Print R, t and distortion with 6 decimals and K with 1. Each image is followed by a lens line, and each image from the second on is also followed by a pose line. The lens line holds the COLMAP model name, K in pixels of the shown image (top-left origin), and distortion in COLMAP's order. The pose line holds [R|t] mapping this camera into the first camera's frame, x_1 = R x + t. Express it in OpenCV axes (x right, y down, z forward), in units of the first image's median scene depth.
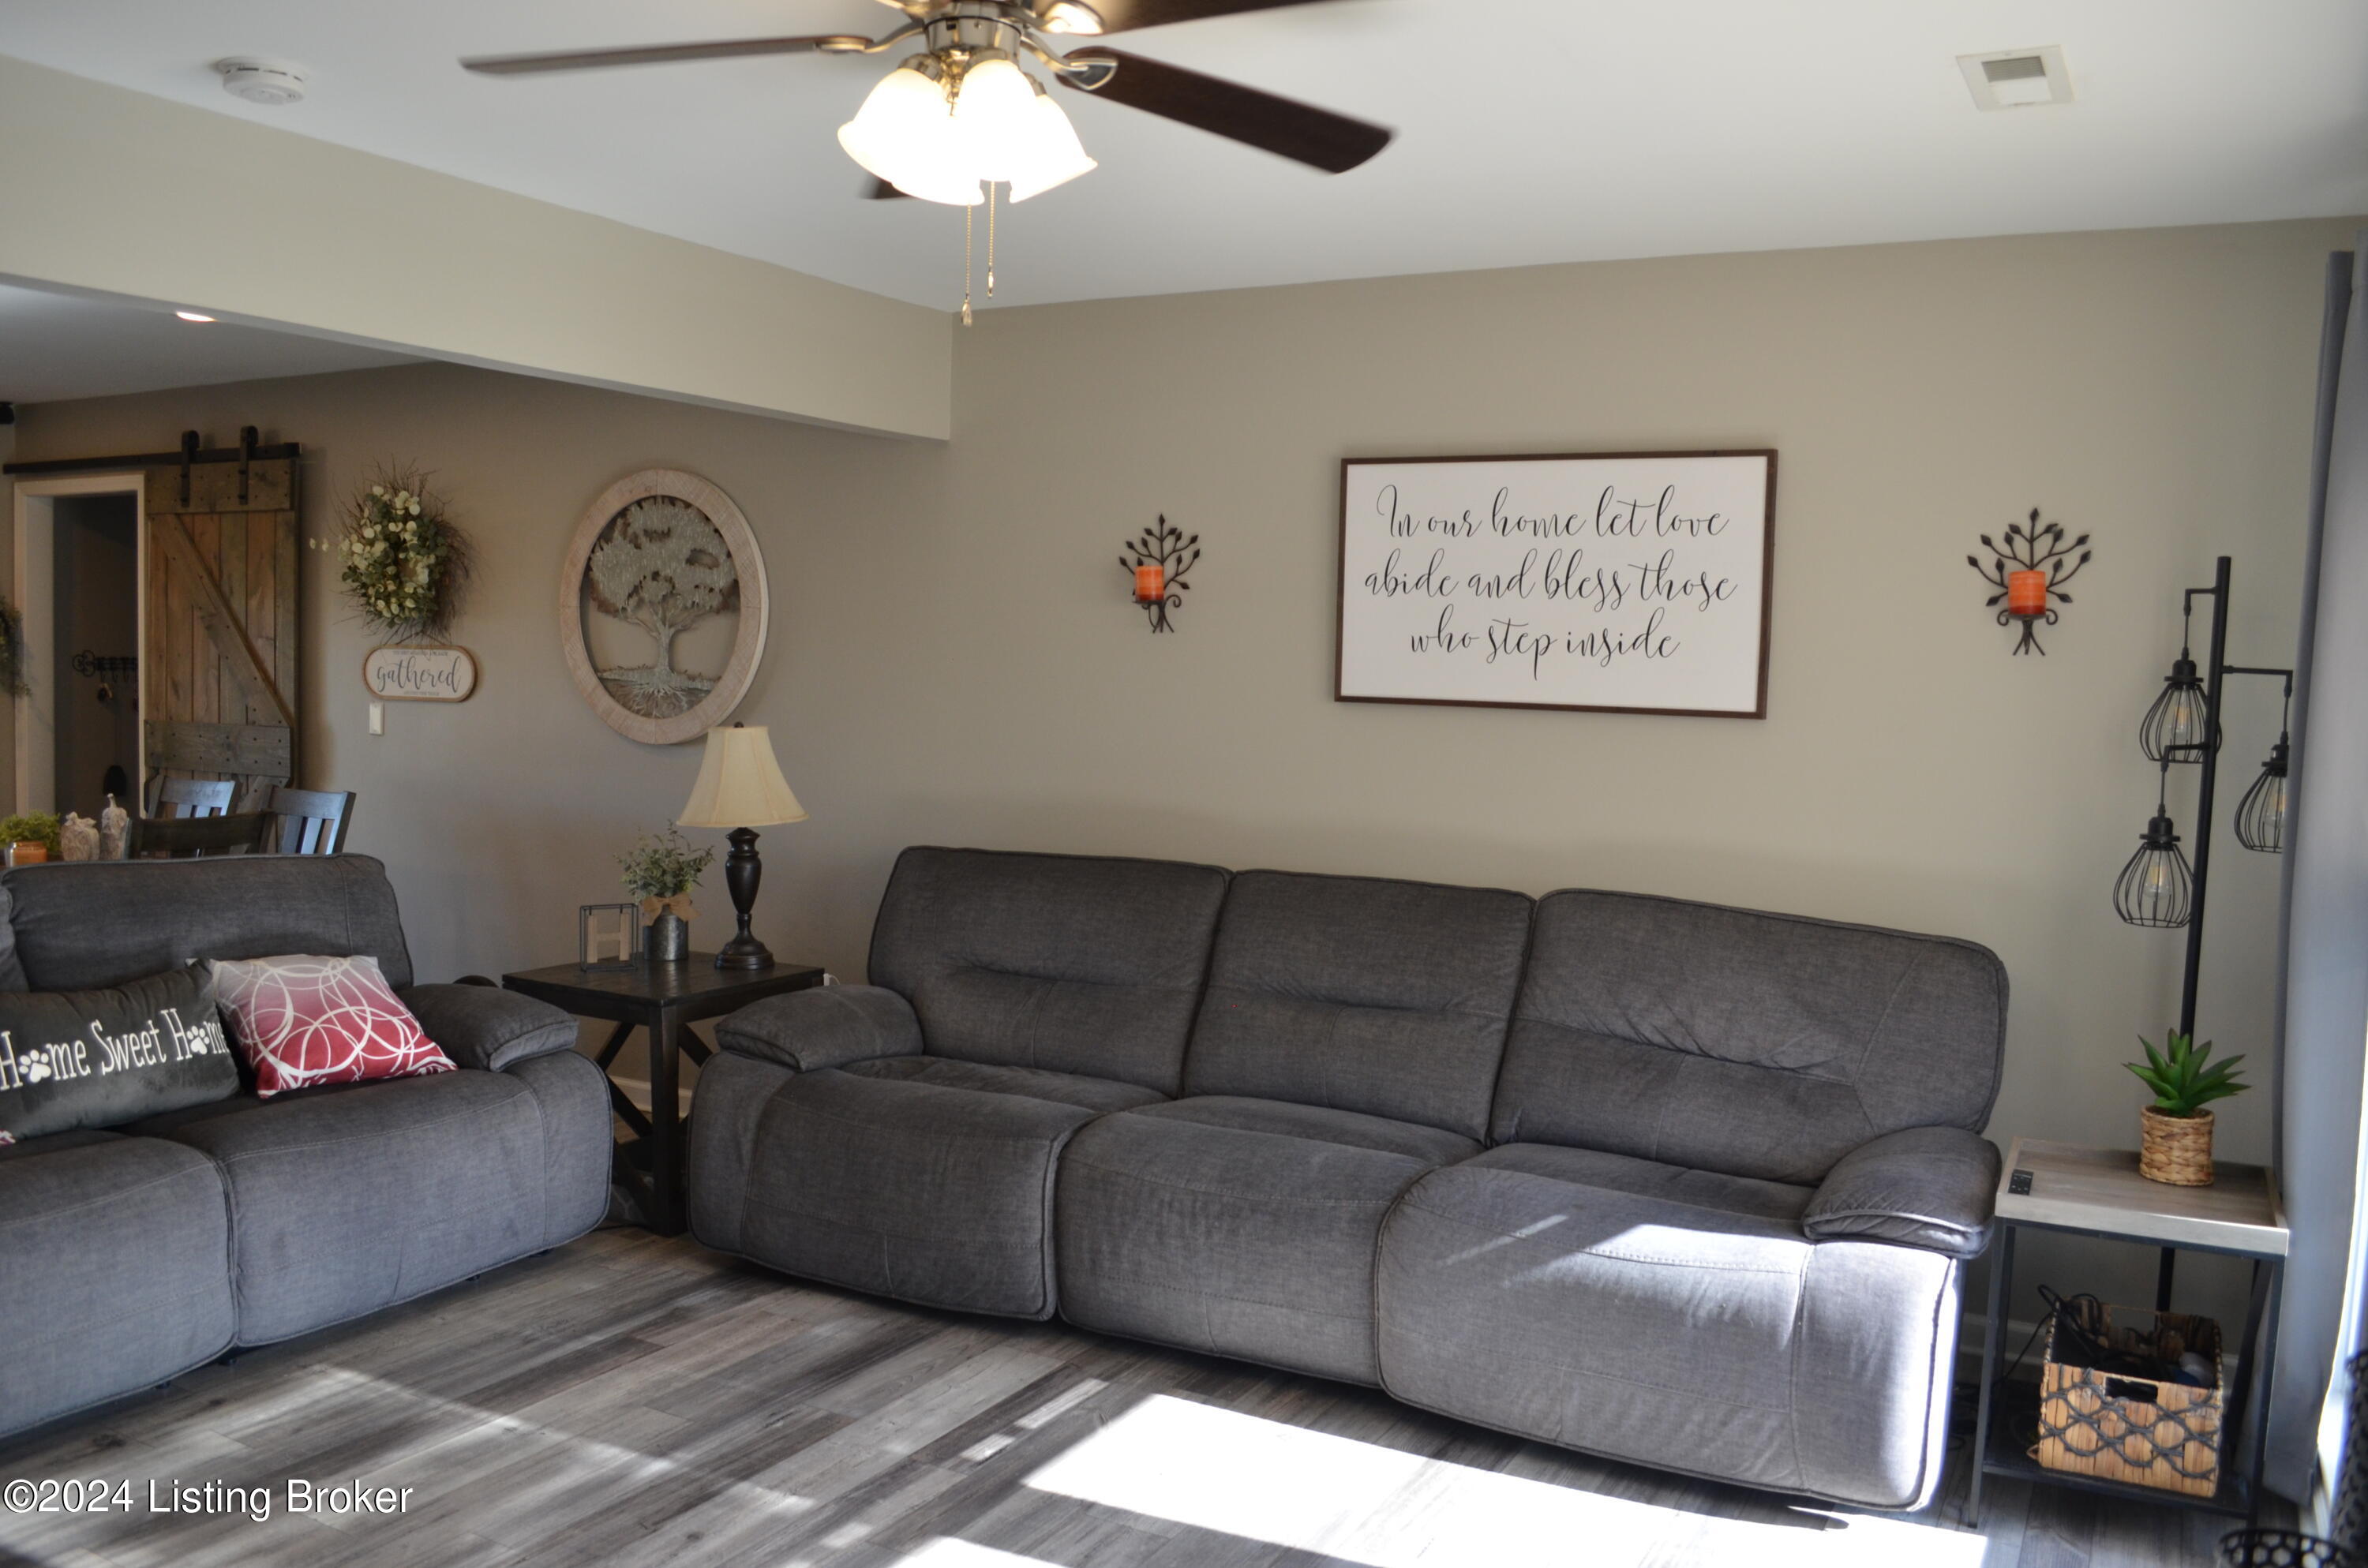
lens RADIAL K [[1862.1, 0, 1185.0], [0, 1862.1, 793.2], [0, 0, 1]] dist [-0.081813, 0.010286]
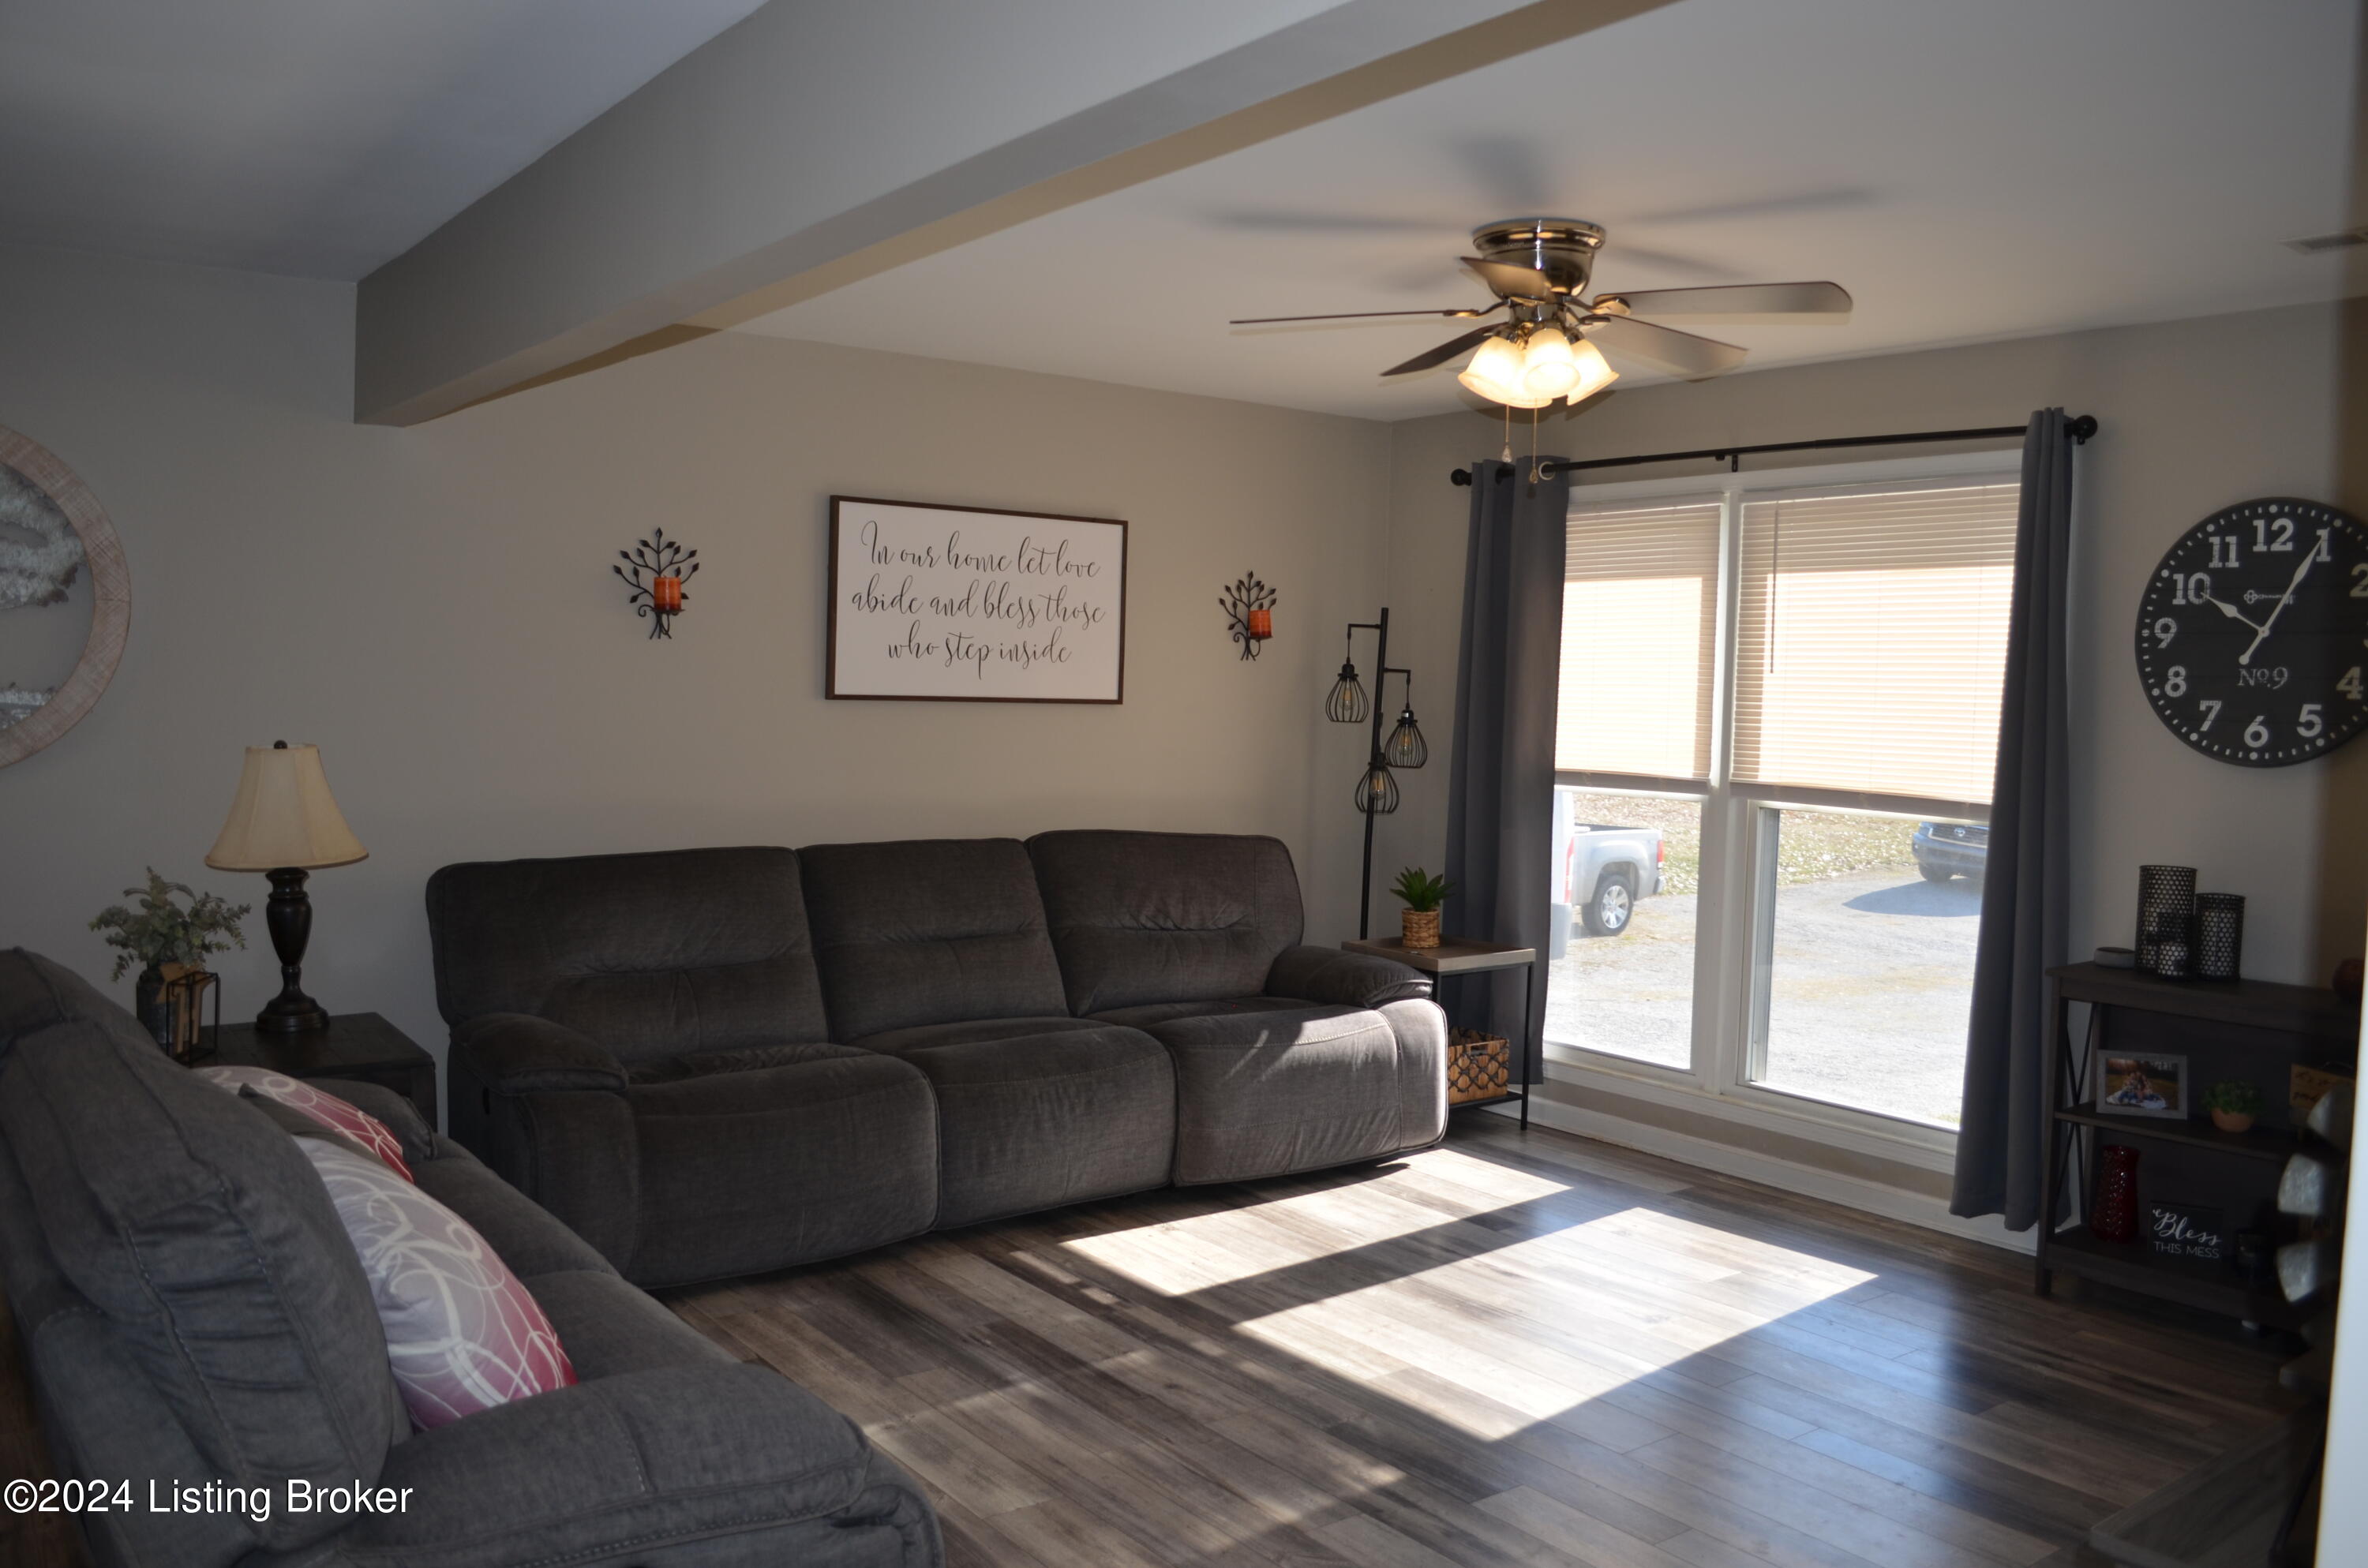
lens RADIAL K [[1862.1, 0, 1183.3], [0, 1862.1, 781.0], [0, 0, 1]] dist [-0.081813, 0.010286]
pose [[0.414684, -0.062547, 0.907813, -0.950114], [0.054752, 0.997542, 0.043719, -0.038561], [-0.908317, 0.031575, 0.417090, 0.318482]]
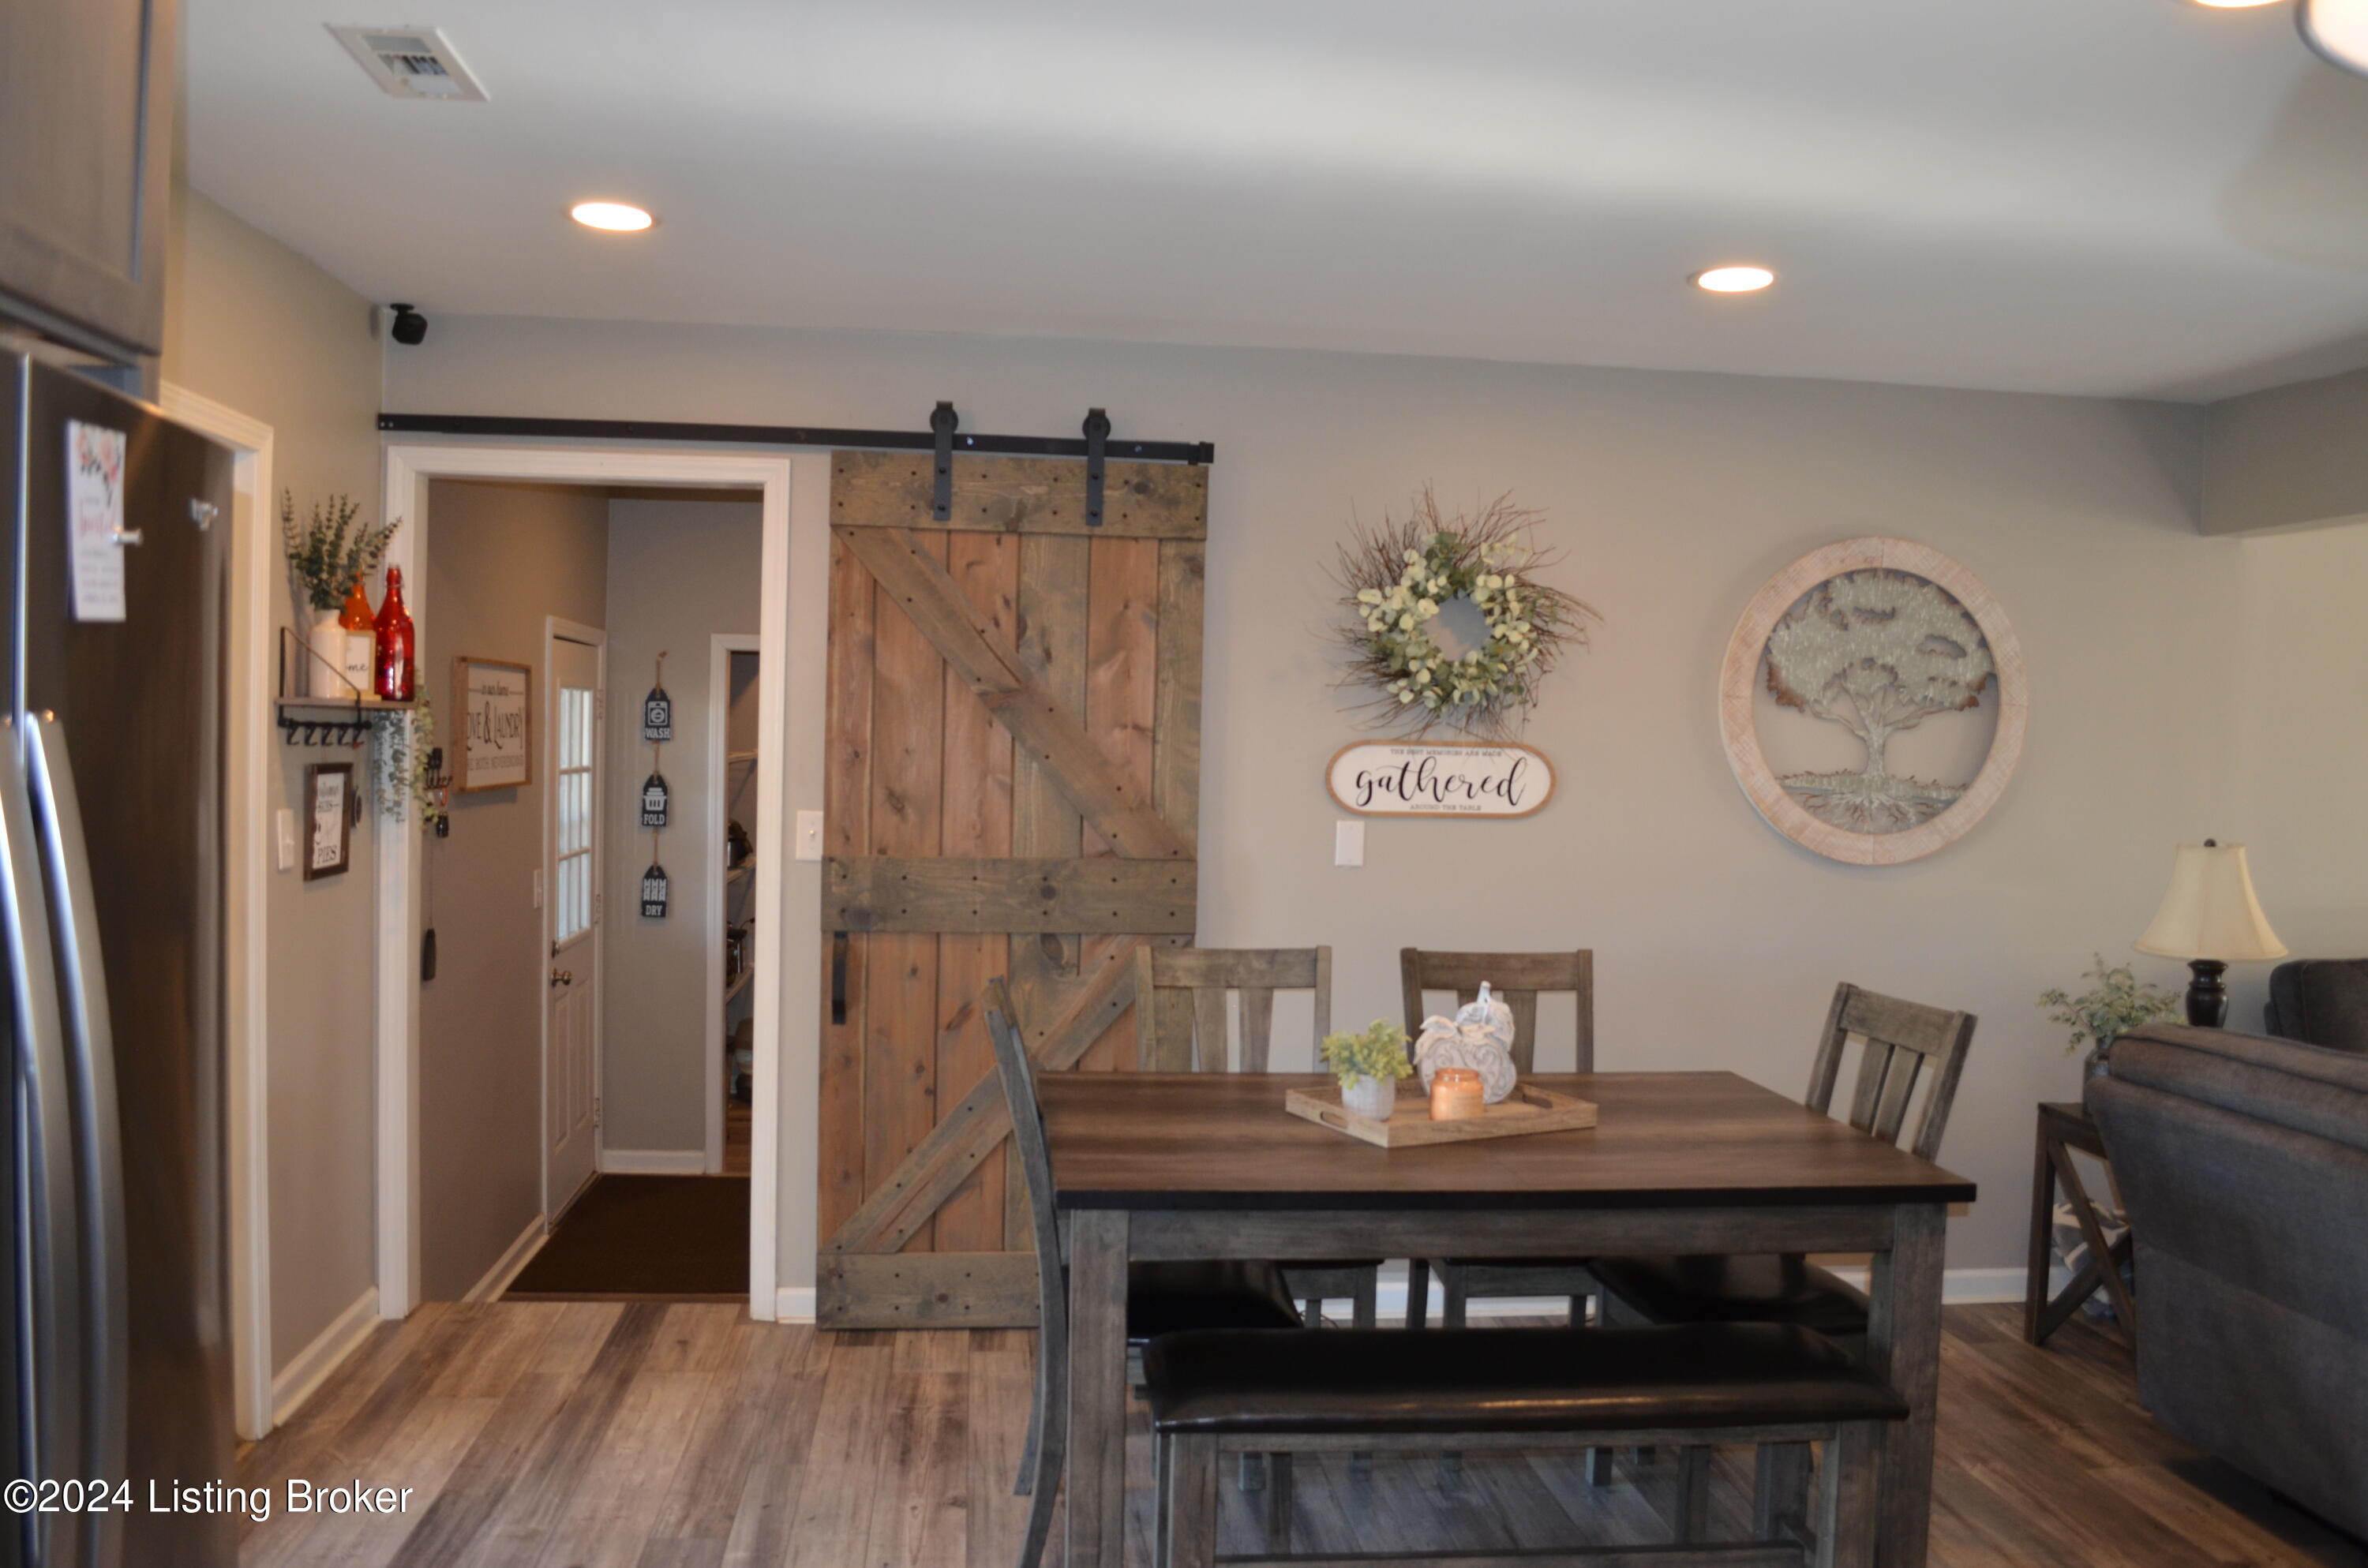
lens RADIAL K [[1862.1, 0, 1187.7], [0, 1862.1, 780.9], [0, 0, 1]] dist [-0.081813, 0.010286]
pose [[0.814209, -0.021172, 0.580185, -1.325800], [0.036436, 0.999228, -0.014669, -0.082636], [-0.579427, 0.033084, 0.814353, 0.652281]]
